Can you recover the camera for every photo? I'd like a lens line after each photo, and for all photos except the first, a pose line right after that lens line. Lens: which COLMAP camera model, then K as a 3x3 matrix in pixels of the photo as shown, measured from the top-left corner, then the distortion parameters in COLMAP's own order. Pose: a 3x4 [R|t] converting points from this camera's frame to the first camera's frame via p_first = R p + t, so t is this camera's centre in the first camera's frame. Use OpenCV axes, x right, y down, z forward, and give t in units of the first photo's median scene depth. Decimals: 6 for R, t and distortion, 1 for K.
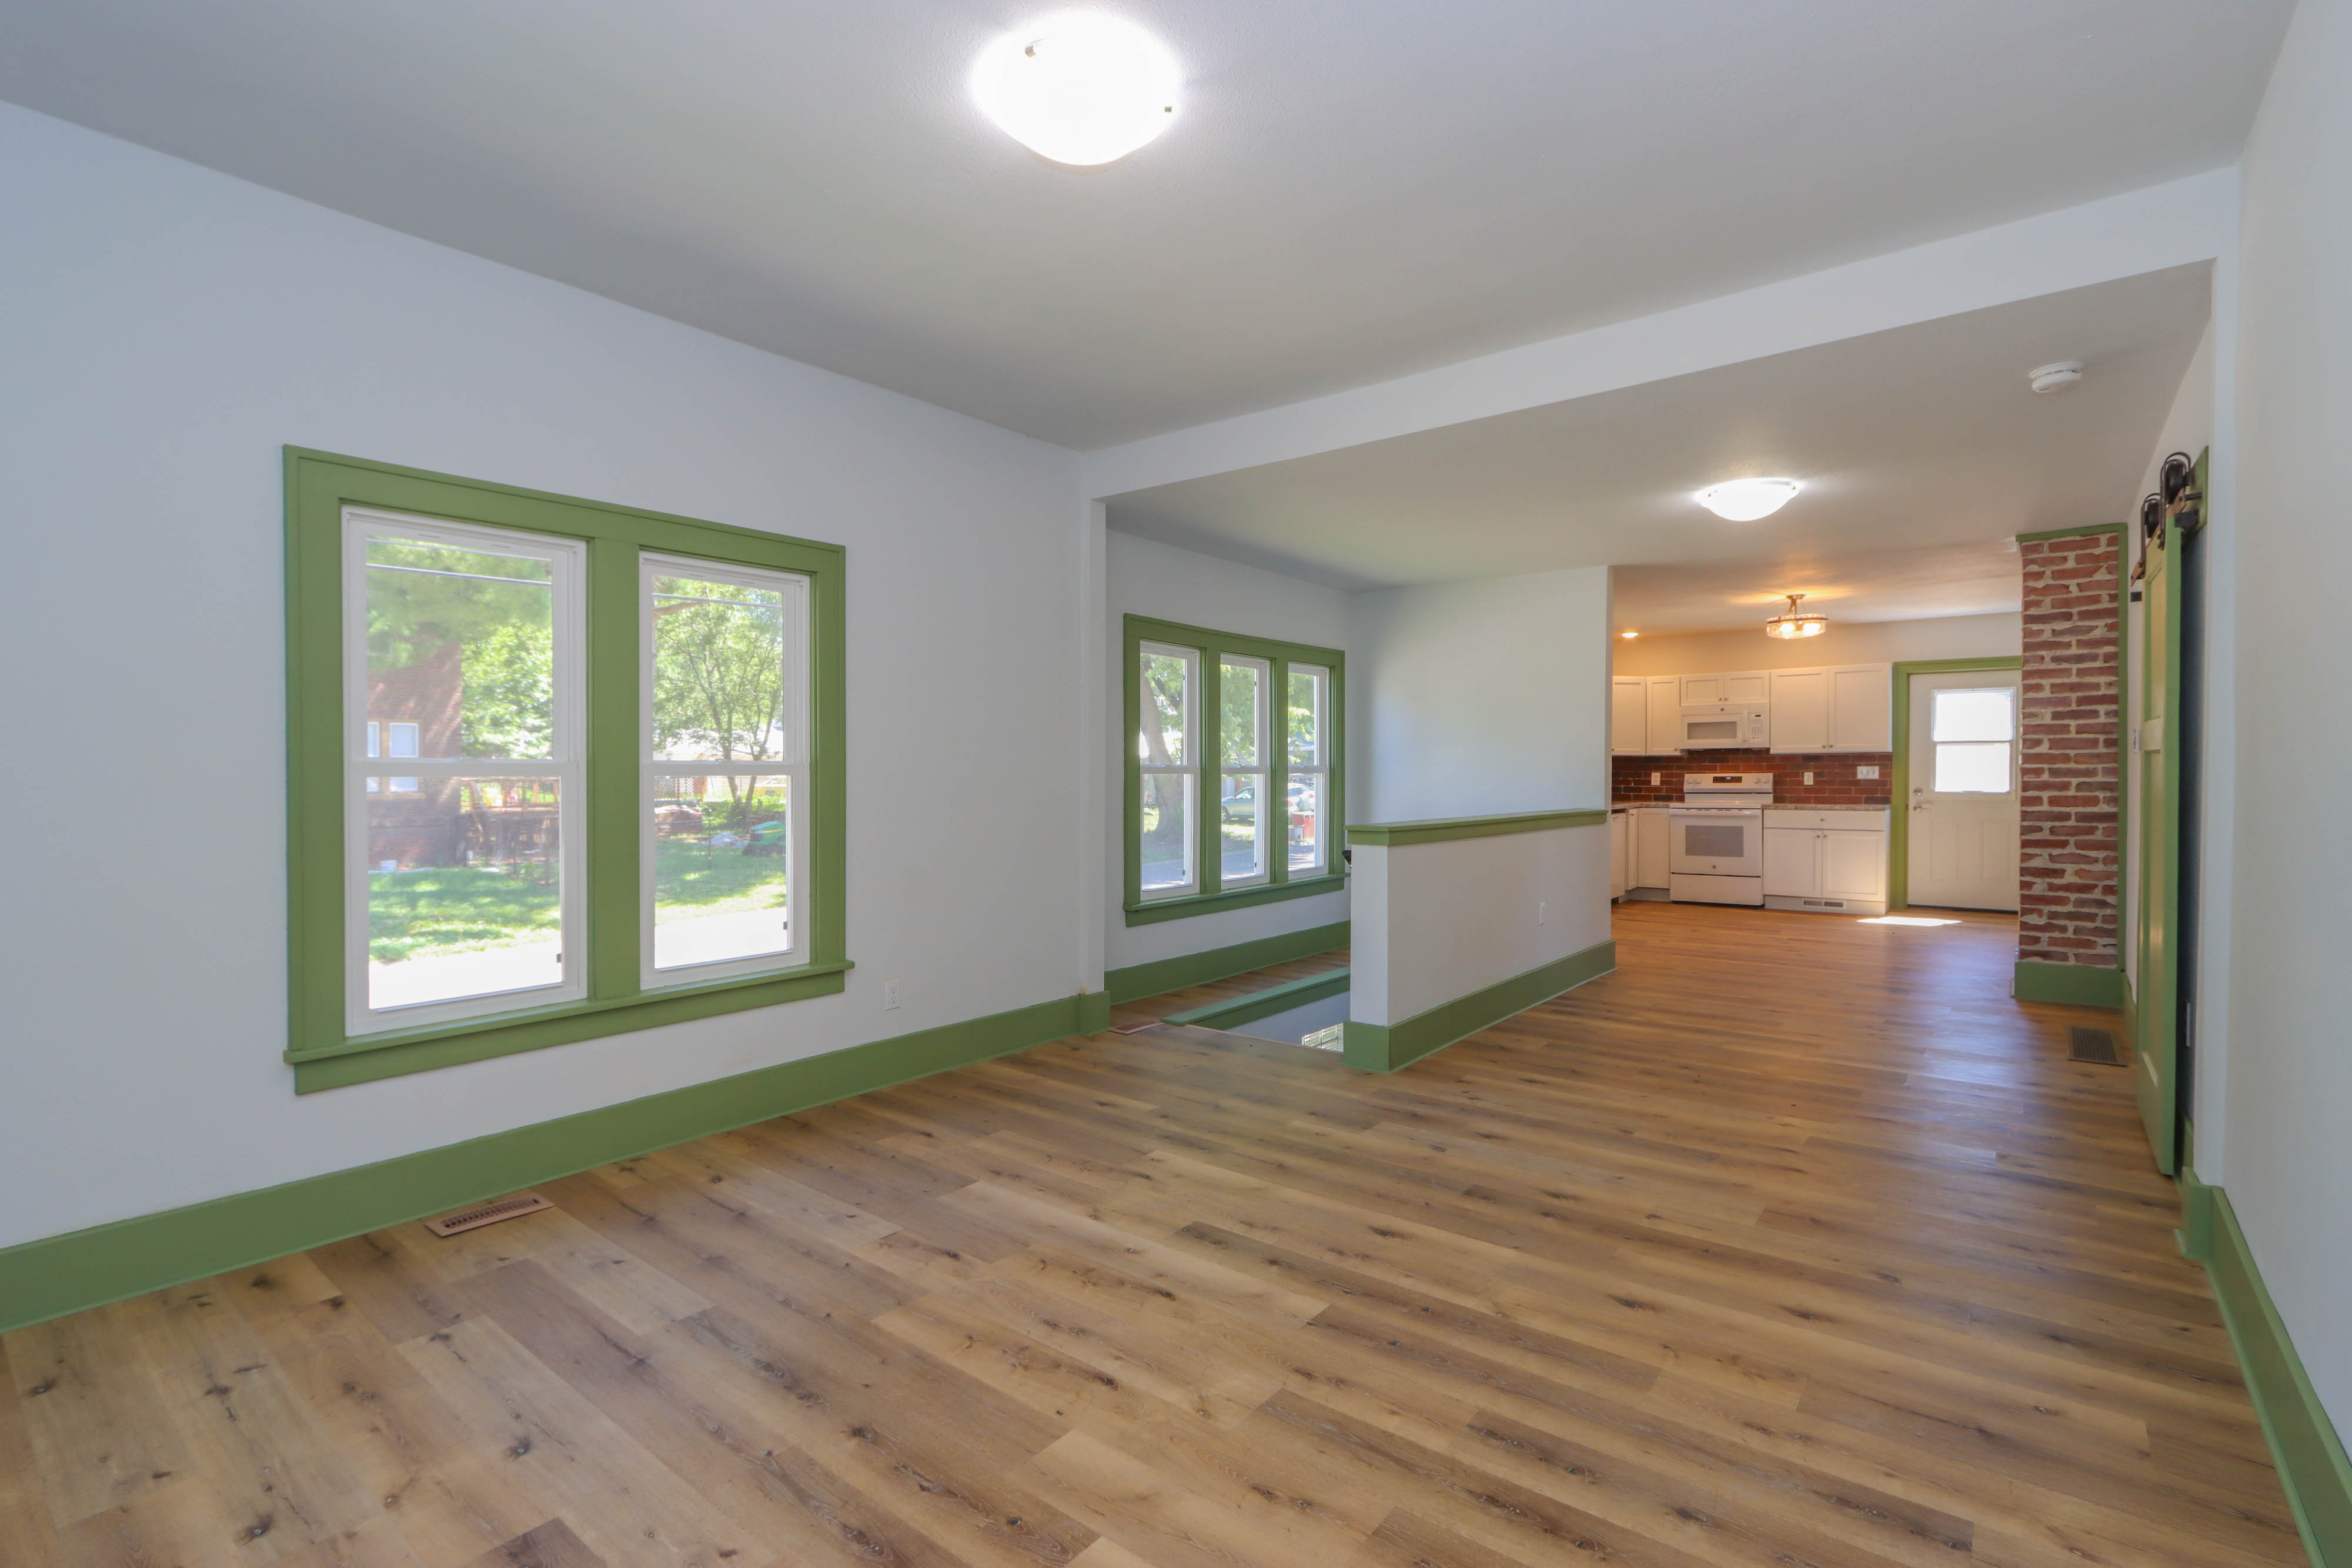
lens RADIAL K [[1088.7, 0, 1165.0], [0, 1088.7, 786.8], [0, 0, 1]] dist [-0.017469, 0.001040]
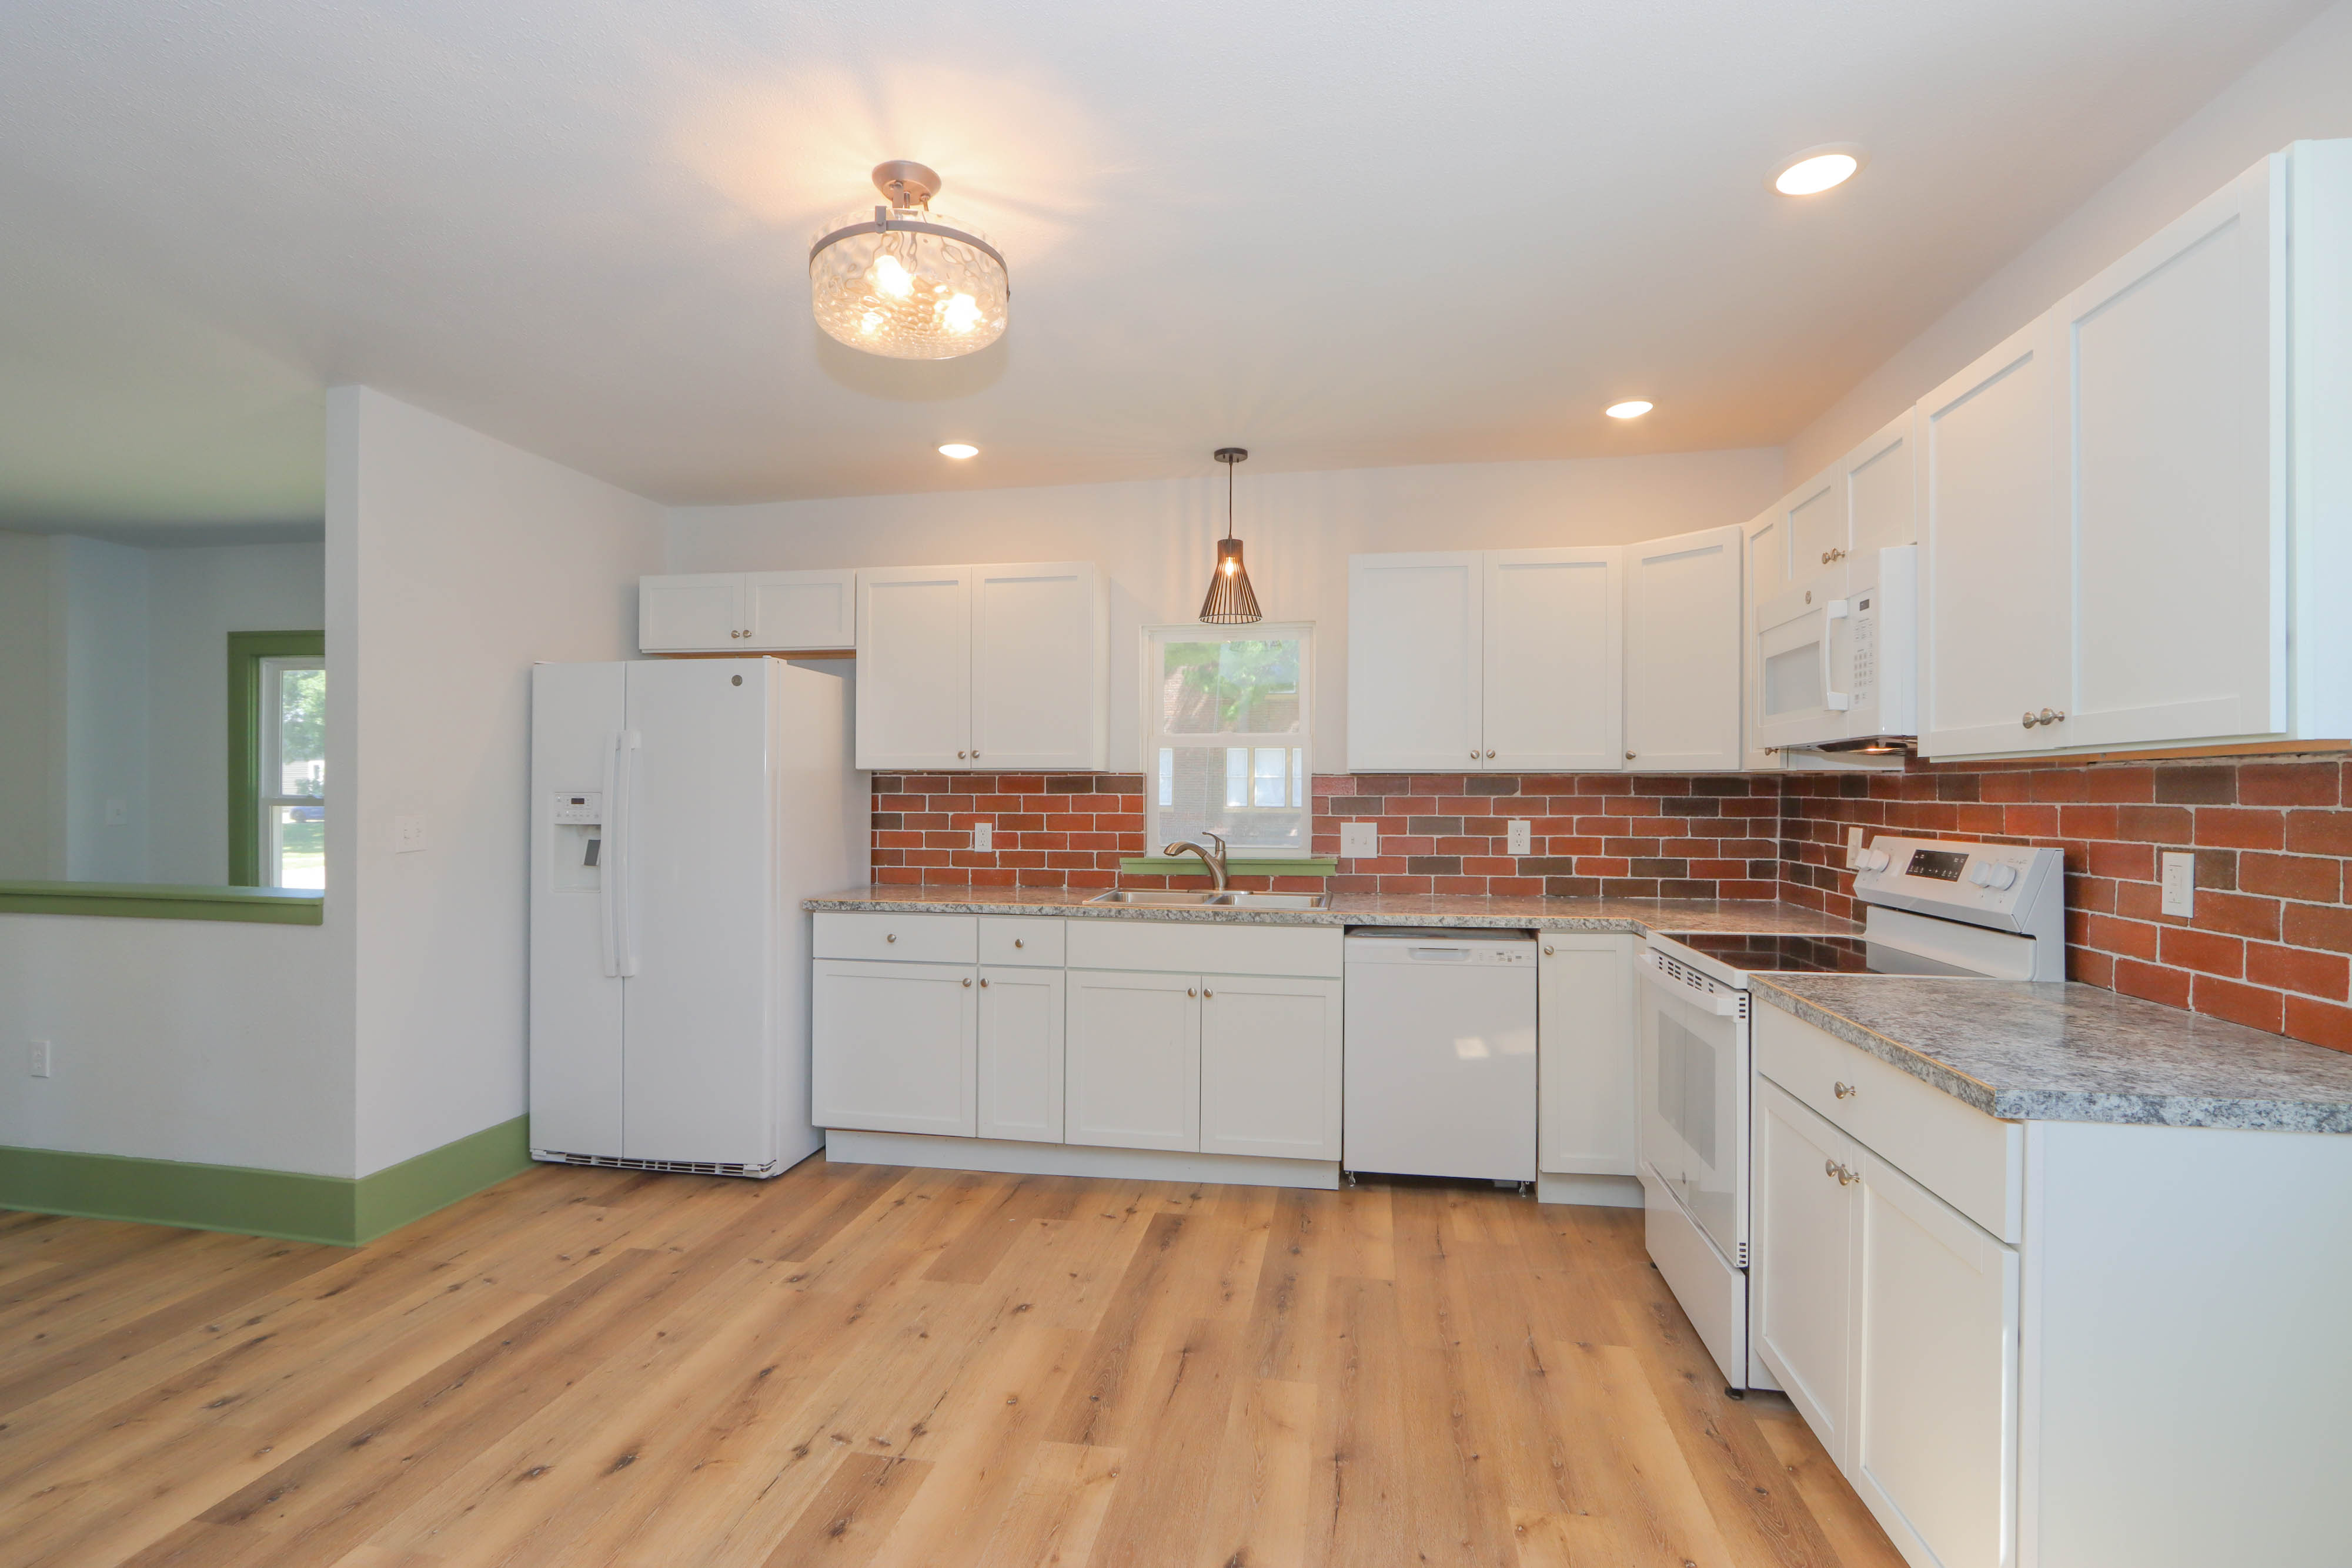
lens RADIAL K [[1088.7, 0, 1165.0], [0, 1088.7, 786.8], [0, 0, 1]] dist [-0.017469, 0.001040]
pose [[0.482108, 0.003752, -0.876104, 1.543300], [-0.016248, 0.999857, -0.004659, -0.049320], [0.875961, 0.016481, 0.482100, 1.696254]]
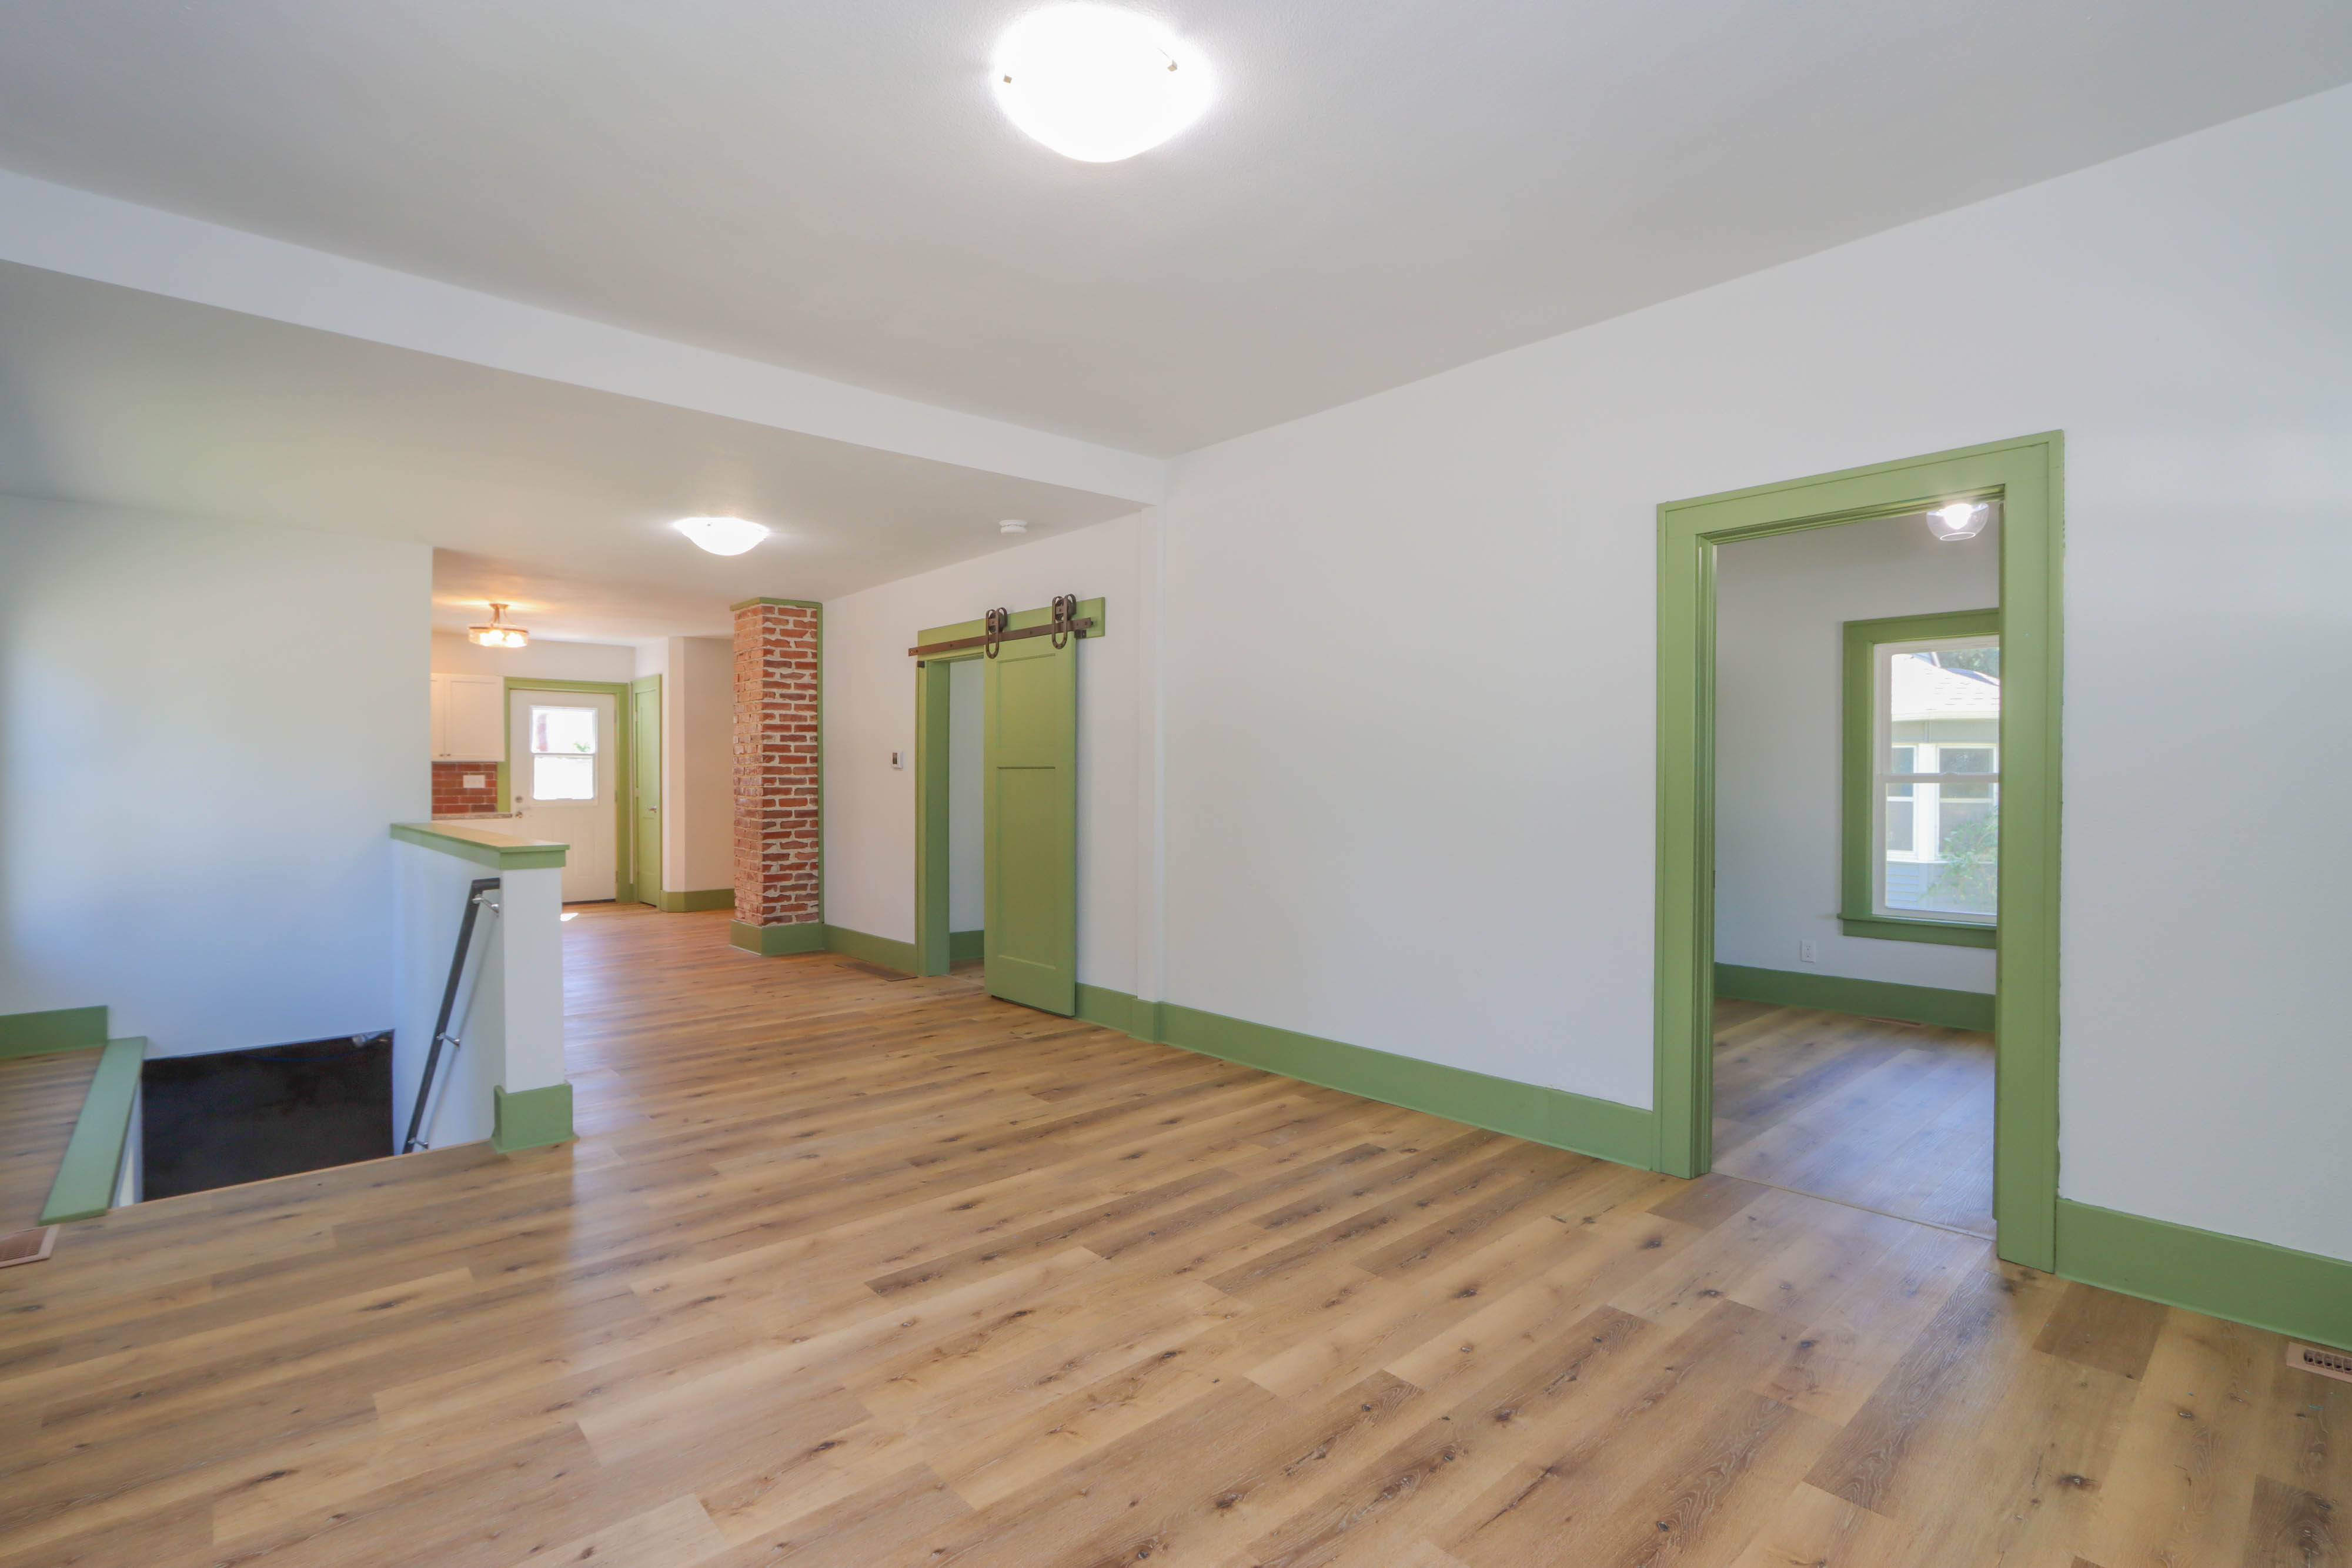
lens RADIAL K [[1088.7, 0, 1165.0], [0, 1088.7, 786.8], [0, 0, 1]] dist [-0.017469, 0.001040]
pose [[0.162518, -0.004341, 0.986696, -0.557556], [0.013977, 0.999900, 0.002097, -0.003242], [-0.986607, 0.013450, 0.162562, 0.421144]]
